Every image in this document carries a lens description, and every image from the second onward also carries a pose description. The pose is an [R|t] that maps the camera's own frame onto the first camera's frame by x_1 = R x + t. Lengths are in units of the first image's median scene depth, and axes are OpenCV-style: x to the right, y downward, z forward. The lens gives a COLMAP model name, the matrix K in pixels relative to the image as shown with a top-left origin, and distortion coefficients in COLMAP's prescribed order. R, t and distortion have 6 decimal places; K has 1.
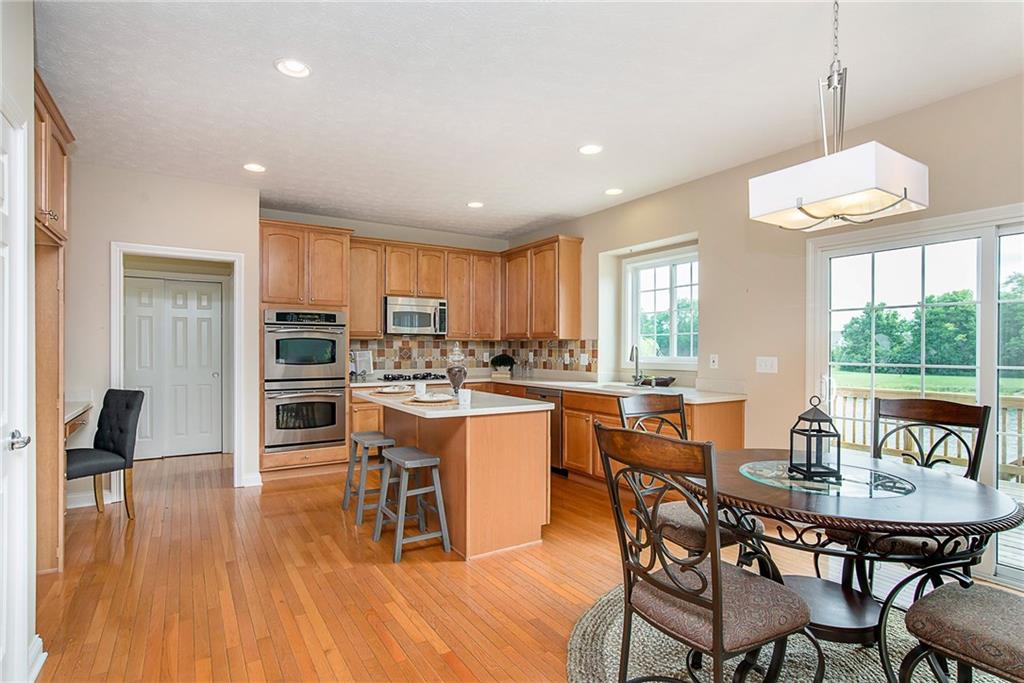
lens RADIAL K [[512.3, 0, 508.4], [0, 512.3, 355.6], [0, 0, 1]] dist [-0.011468, 0.000103]
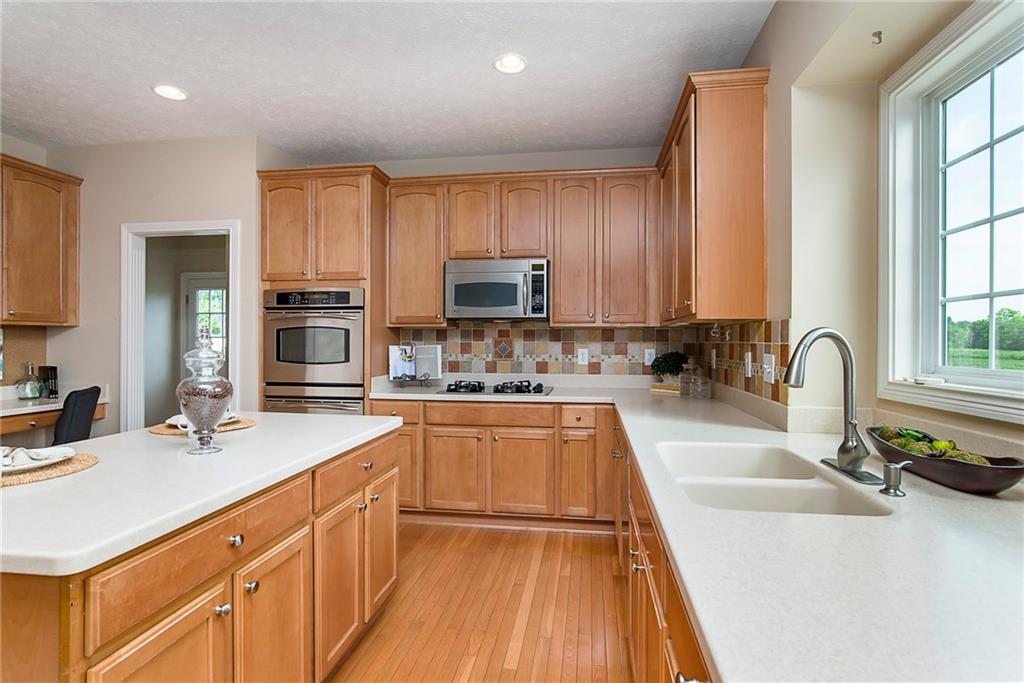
lens RADIAL K [[522.1, 0, 512.0], [0, 522.1, 341.5], [0, 0, 1]] dist [-0.005663, 0.000356]
pose [[0.757538, 0.000189, -0.652791, 0.276400], [-0.010326, 0.999878, -0.011694, -0.007206], [0.652709, 0.015600, 0.757448, 0.589483]]
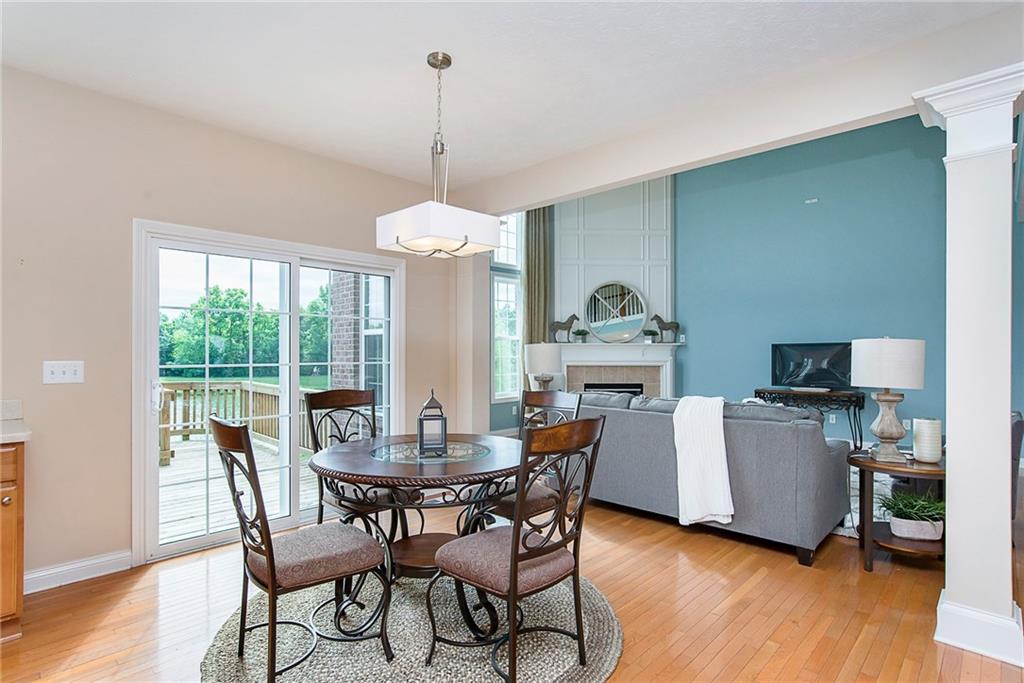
lens RADIAL K [[523.2, 0, 509.2], [0, 523.2, 351.9], [0, 0, 1]] dist [-0.002884, 0.000034]
pose [[-0.237762, -0.004982, 0.971311, -0.258331], [0.010252, 0.999918, 0.007638, -0.006822], [-0.971269, 0.011774, -0.237691, 0.408299]]
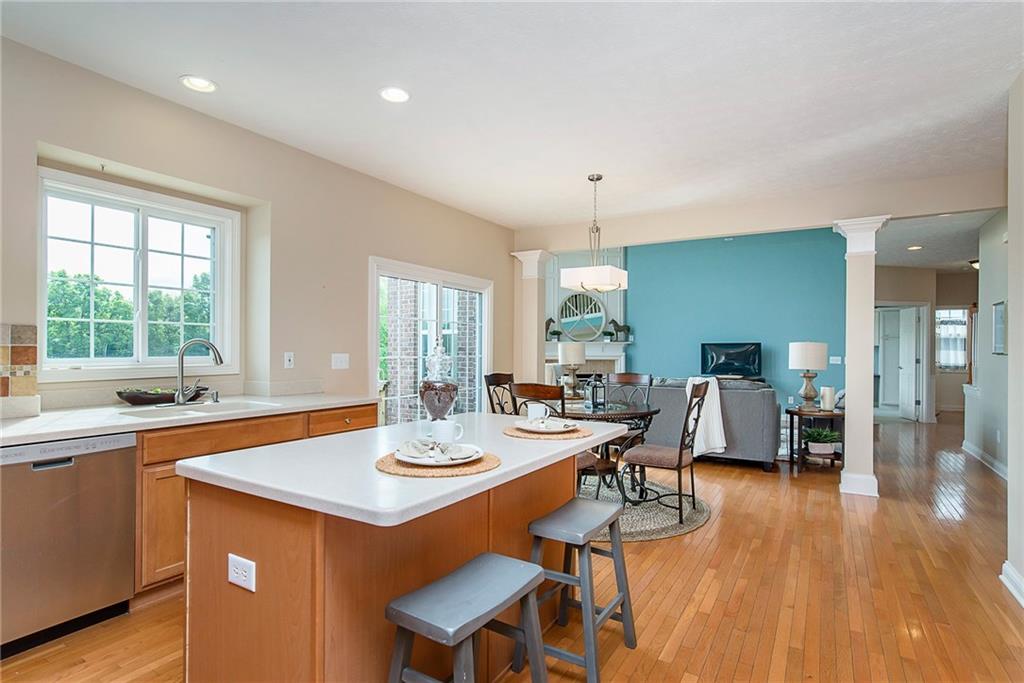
lens RADIAL K [[529.2, 0, 515.3], [0, 529.2, 347.9], [0, 0, 1]] dist [-0.002111, 0.000026]
pose [[-0.453615, -0.005993, 0.891178, -0.461801], [0.004079, 0.999953, 0.008800, -0.012994], [-0.891189, 0.007627, -0.453569, 0.849104]]
